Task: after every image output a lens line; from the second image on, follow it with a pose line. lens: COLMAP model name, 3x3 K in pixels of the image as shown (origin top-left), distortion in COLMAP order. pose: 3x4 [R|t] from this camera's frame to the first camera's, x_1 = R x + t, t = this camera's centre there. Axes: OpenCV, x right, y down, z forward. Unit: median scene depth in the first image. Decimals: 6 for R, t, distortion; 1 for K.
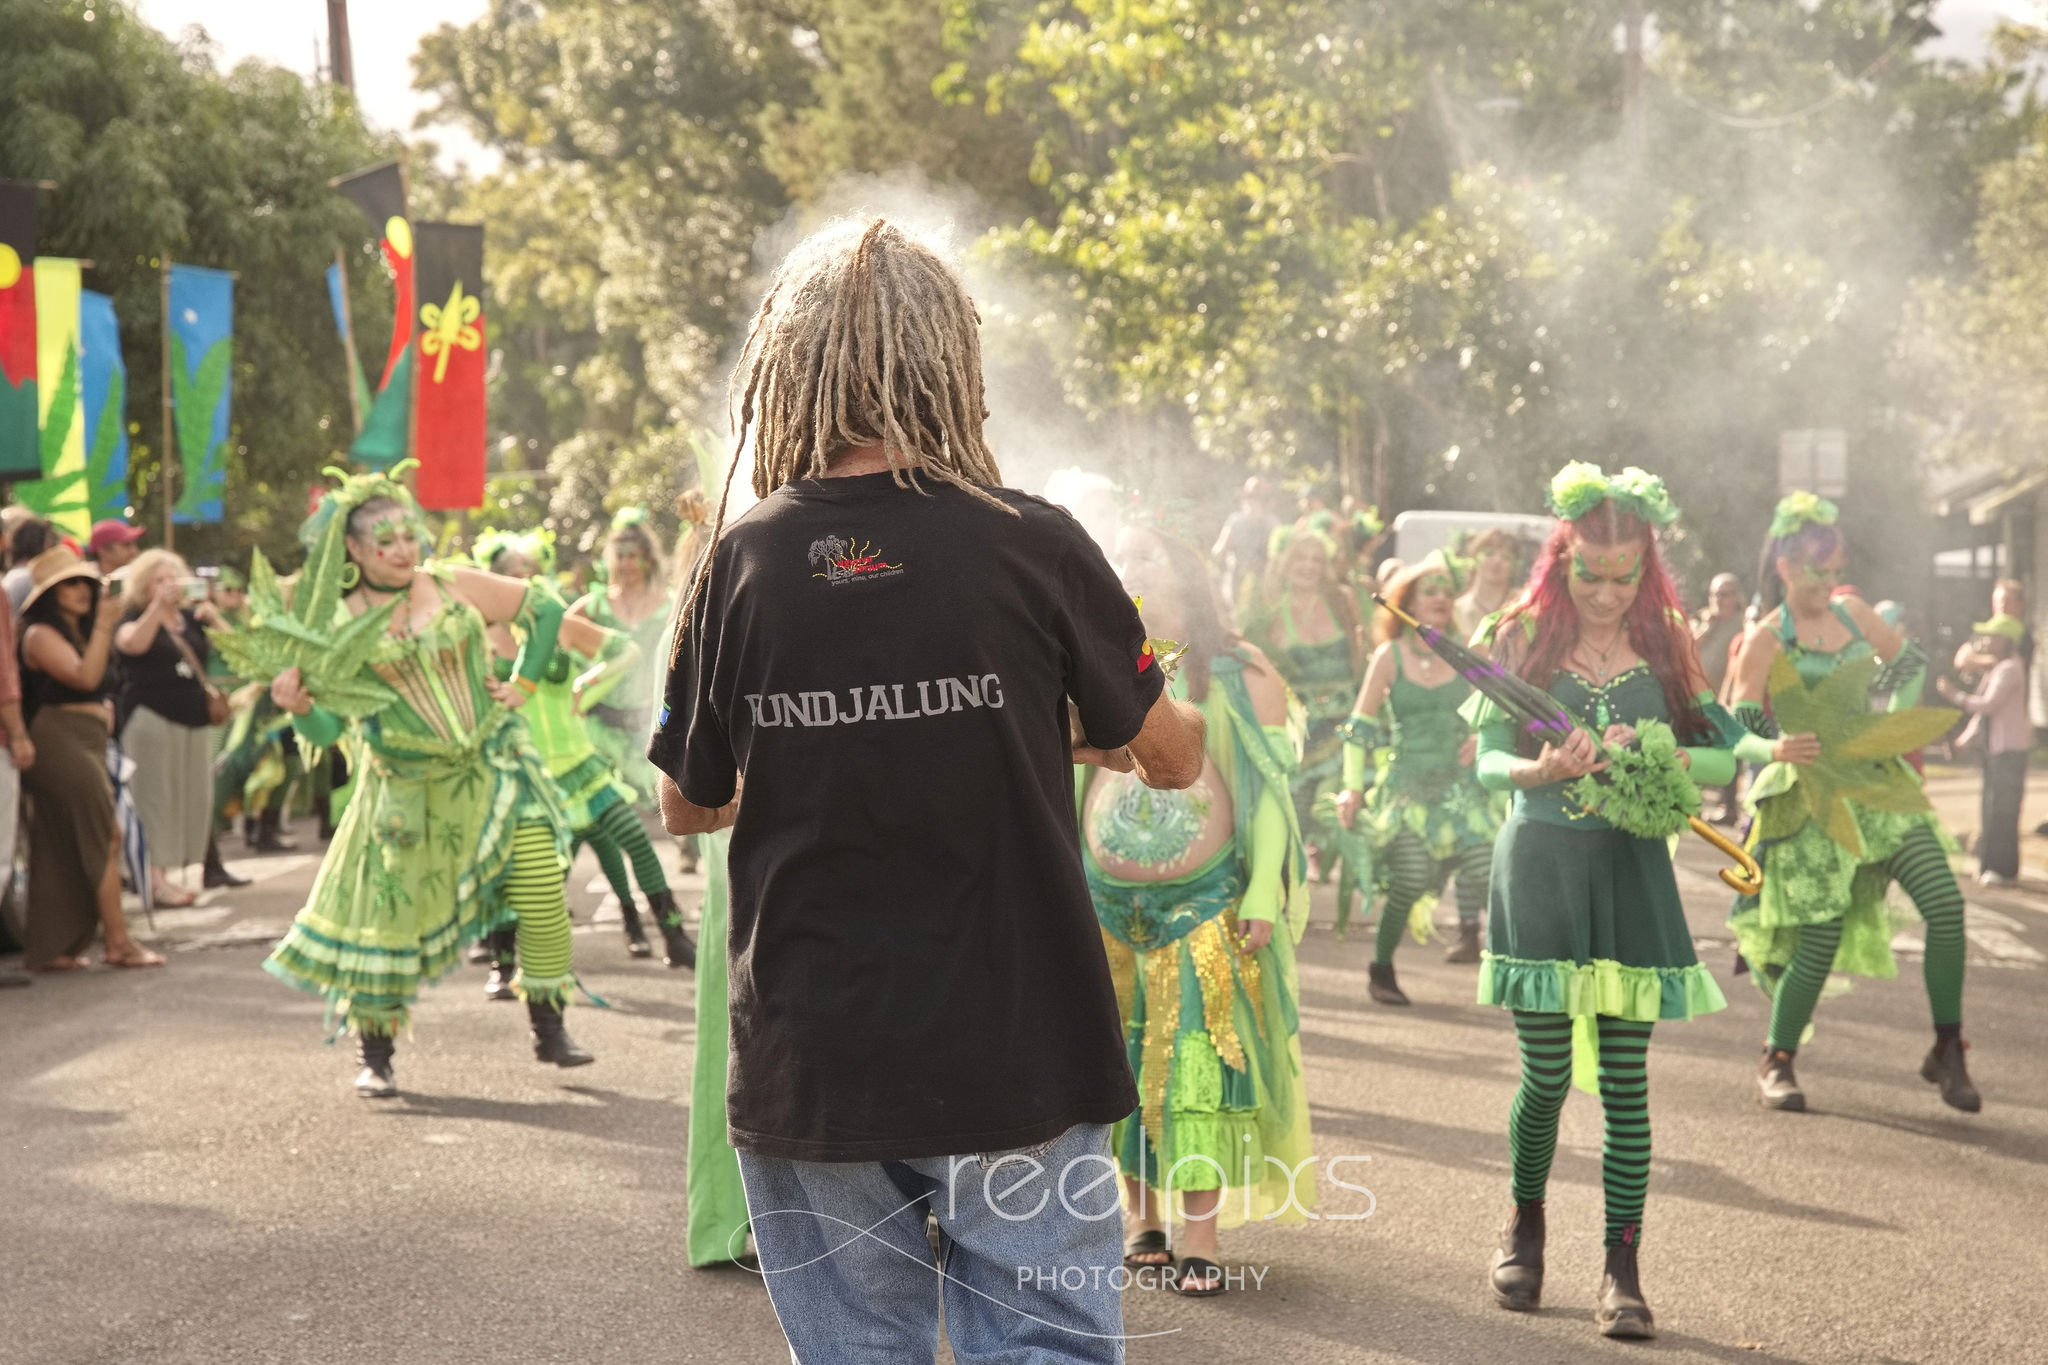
lens RADIAL K [[3838.4, 0, 1024.0], [0, 3838.4, 682.5], [0, 0, 1]] dist [0.164875, 0.014784]
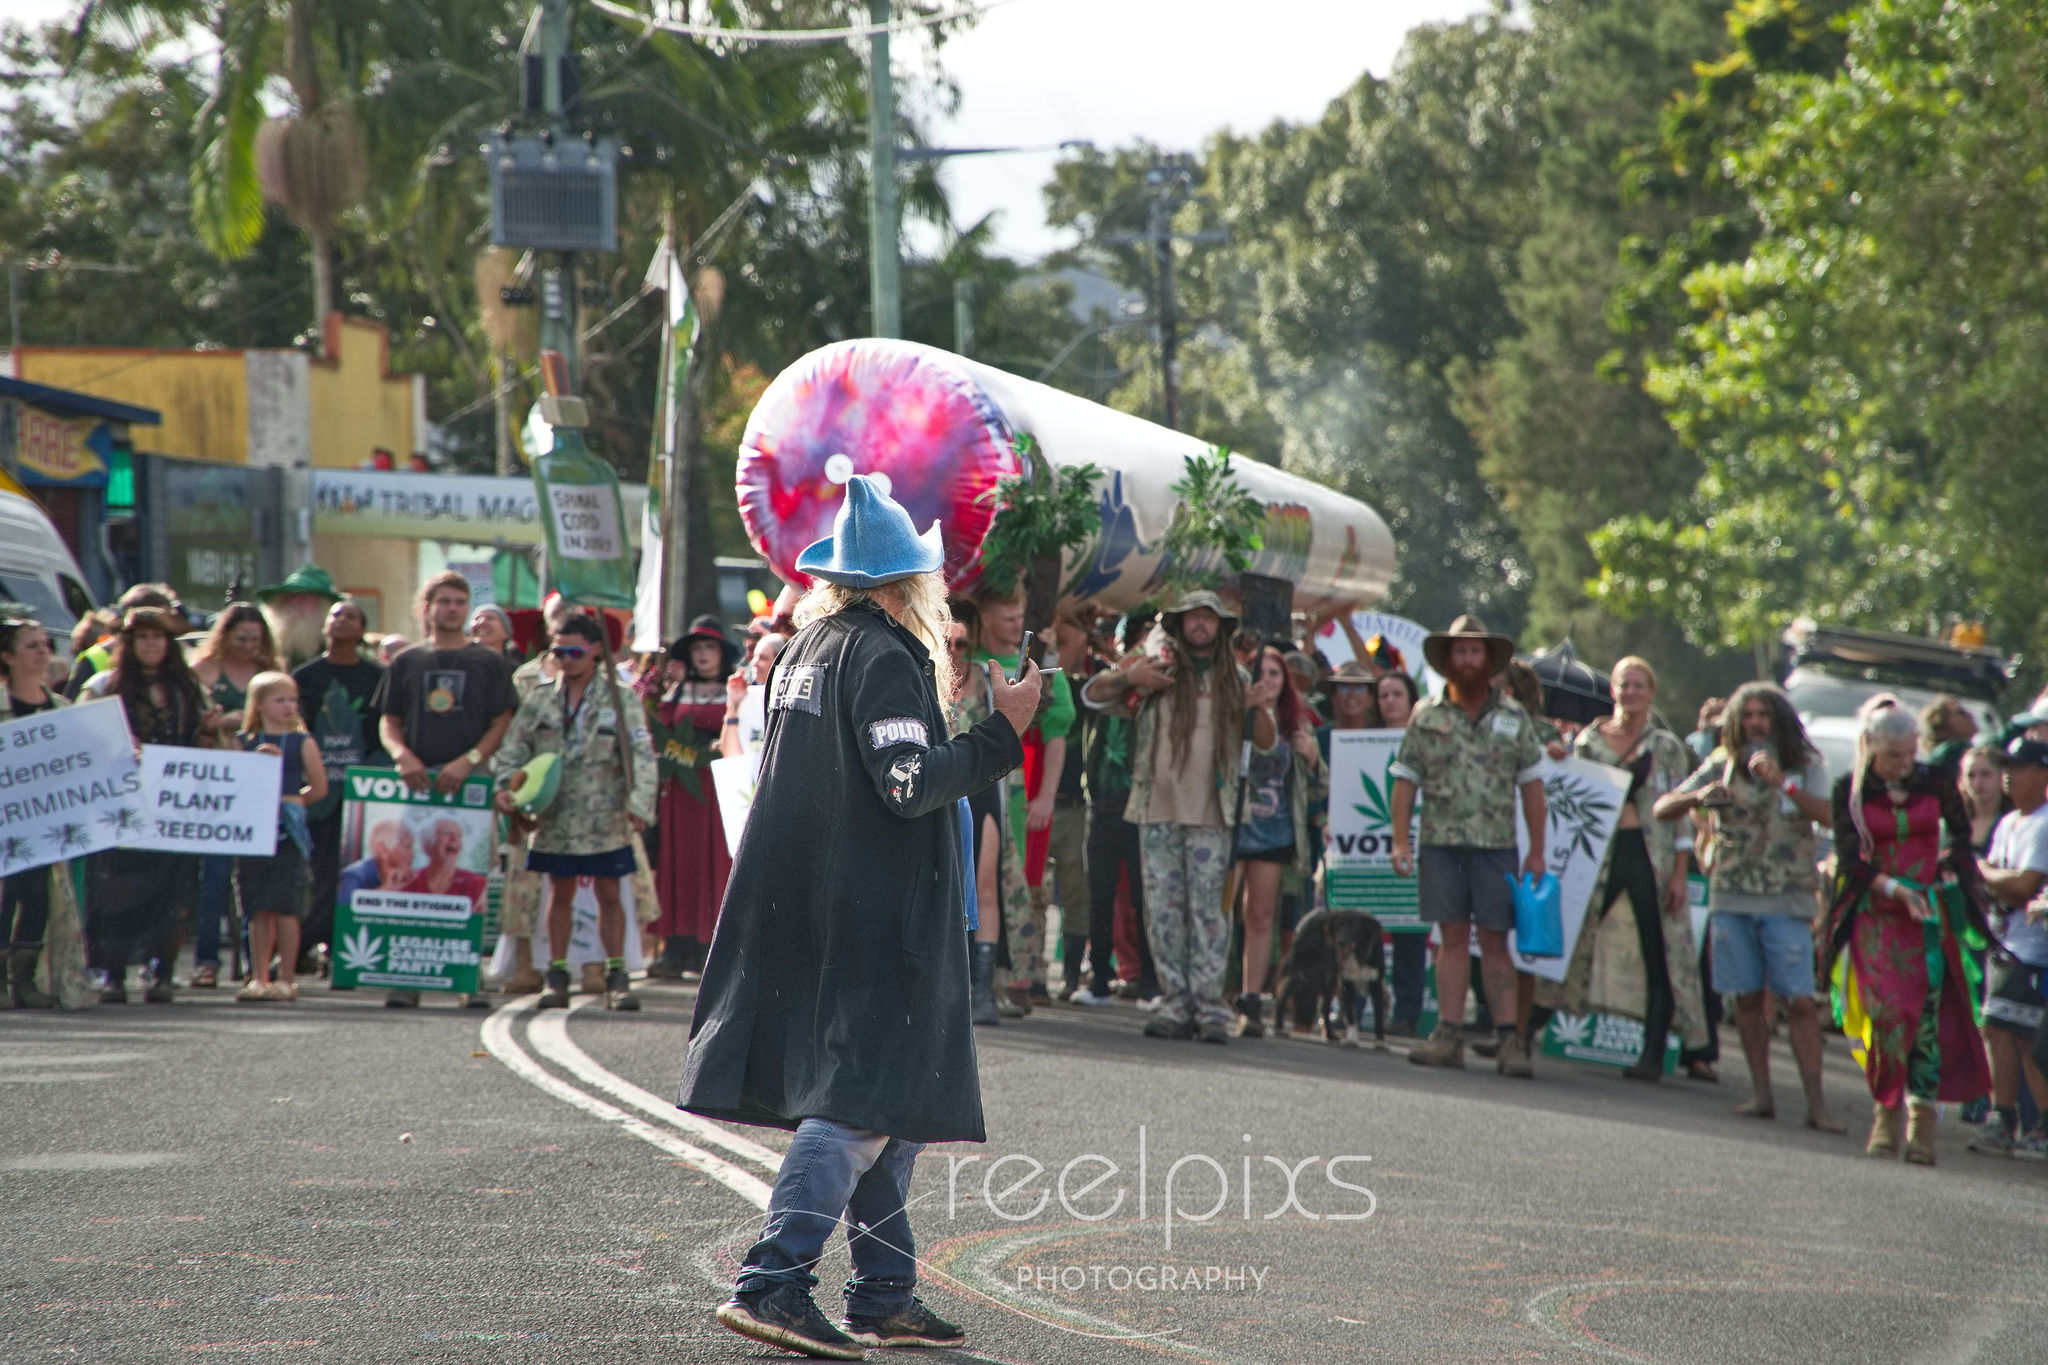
lens RADIAL K [[9157.8, 0, 1024.0], [0, 9157.8, 682.5], [0, 0, 1]] dist [4.560706, 158.778972]
pose [[0.993249, 0.007956, -0.115733, 0.147652], [-0.013534, 0.998780, -0.047493, 0.088183], [0.115214, 0.048739, 0.992144, -2.031078]]
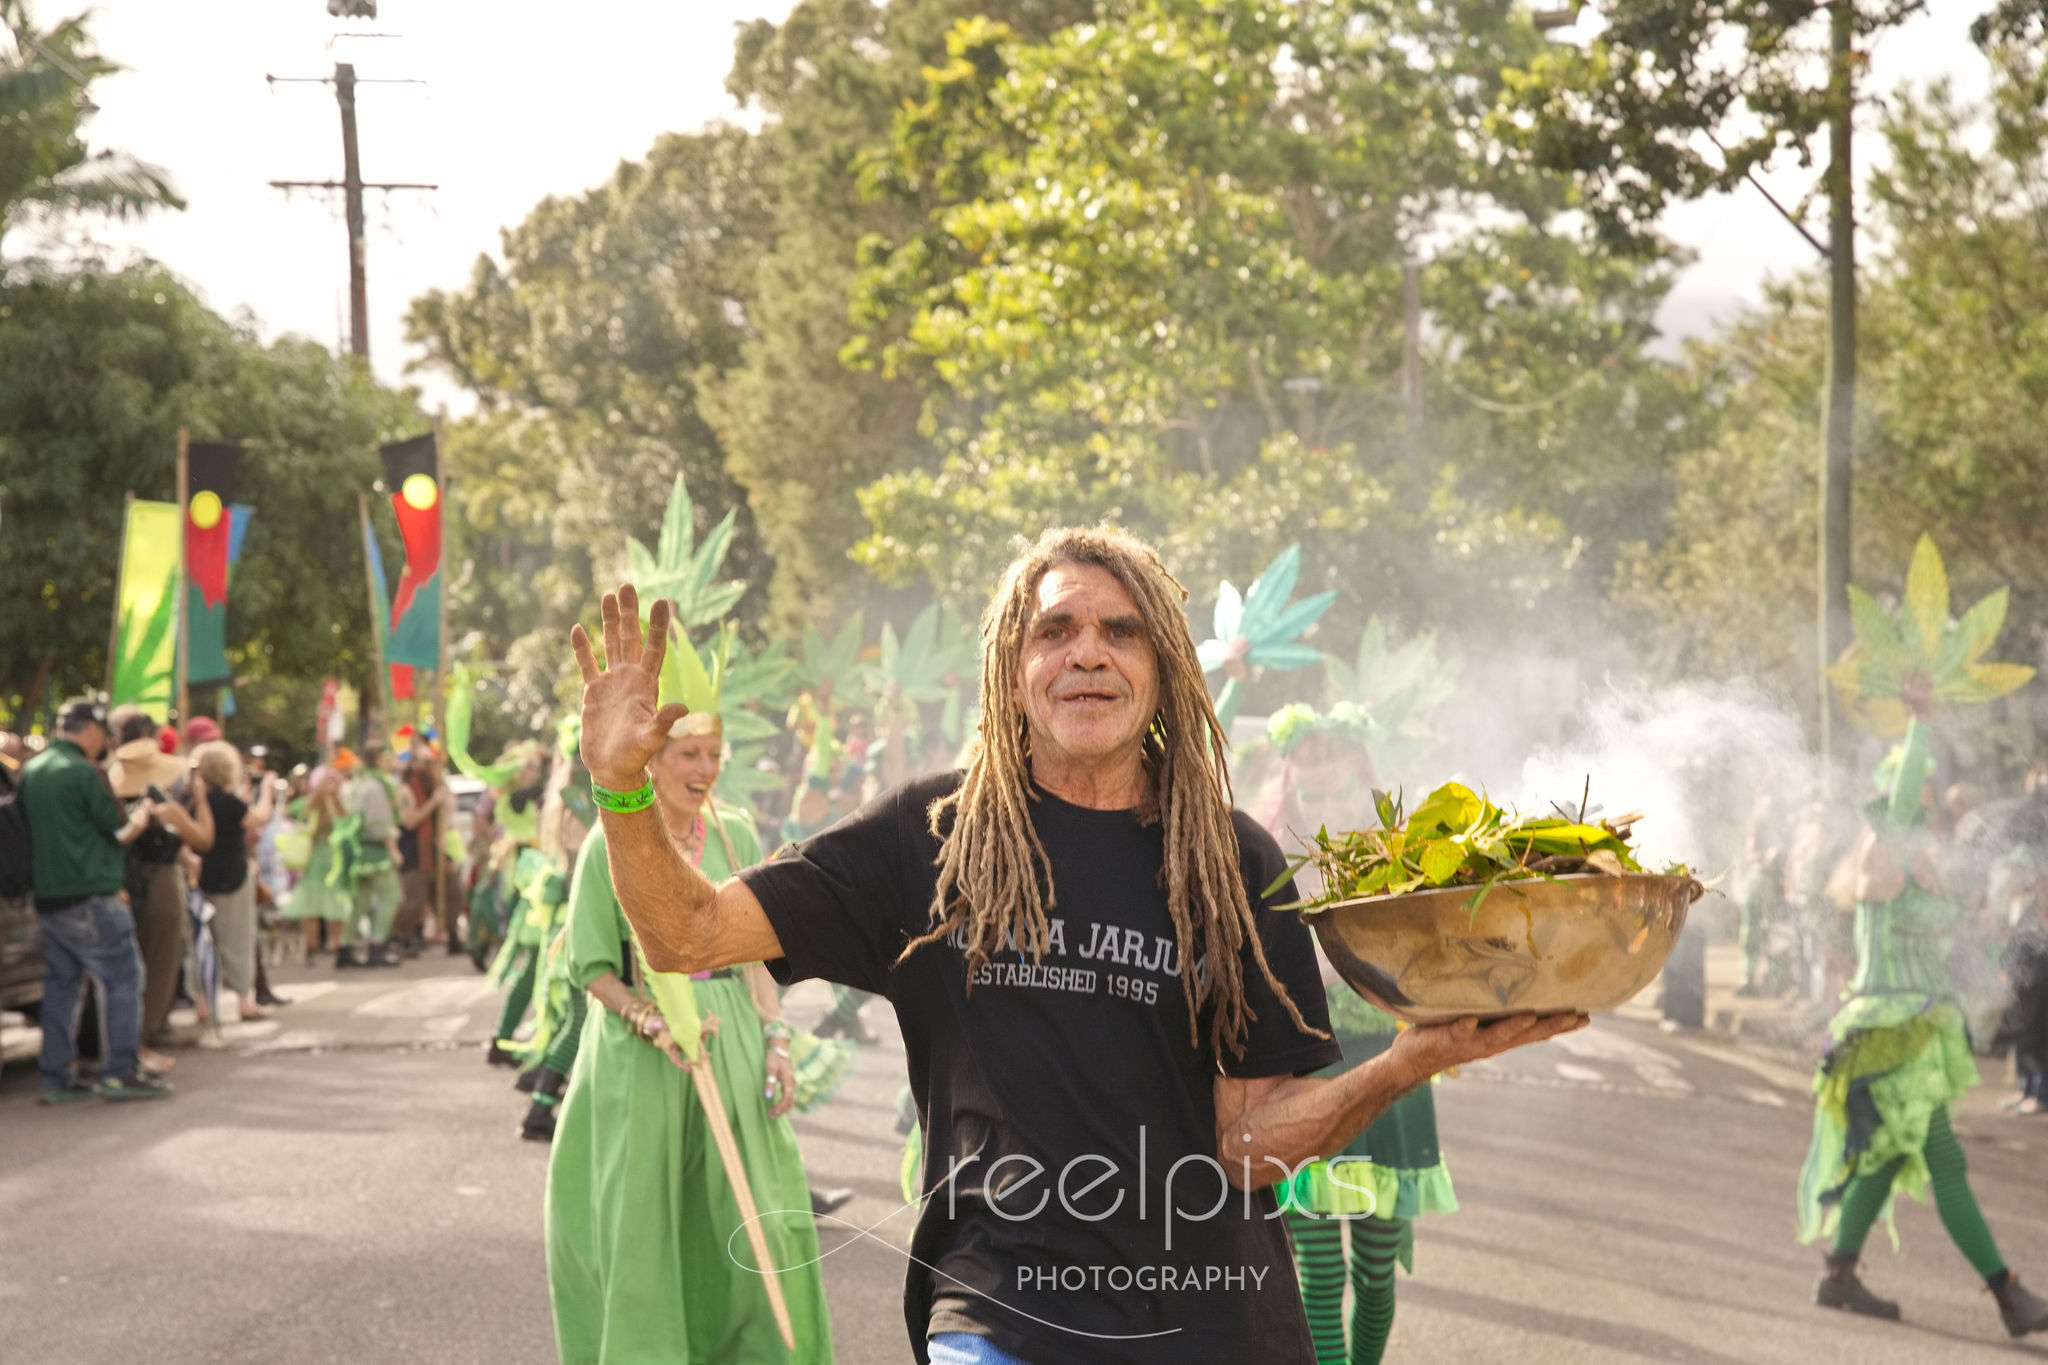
lens RADIAL K [[3292.1, 0, 934.9], [0, 3292.1, 594.1], [0, 0, 1]] dist [0.198283, 0.042452]
pose [[0.999783, 0.019484, 0.007405, 0.000085], [-0.018861, 0.996895, -0.076454, -0.000859], [-0.008871, 0.076298, 0.997046, -0.032918]]
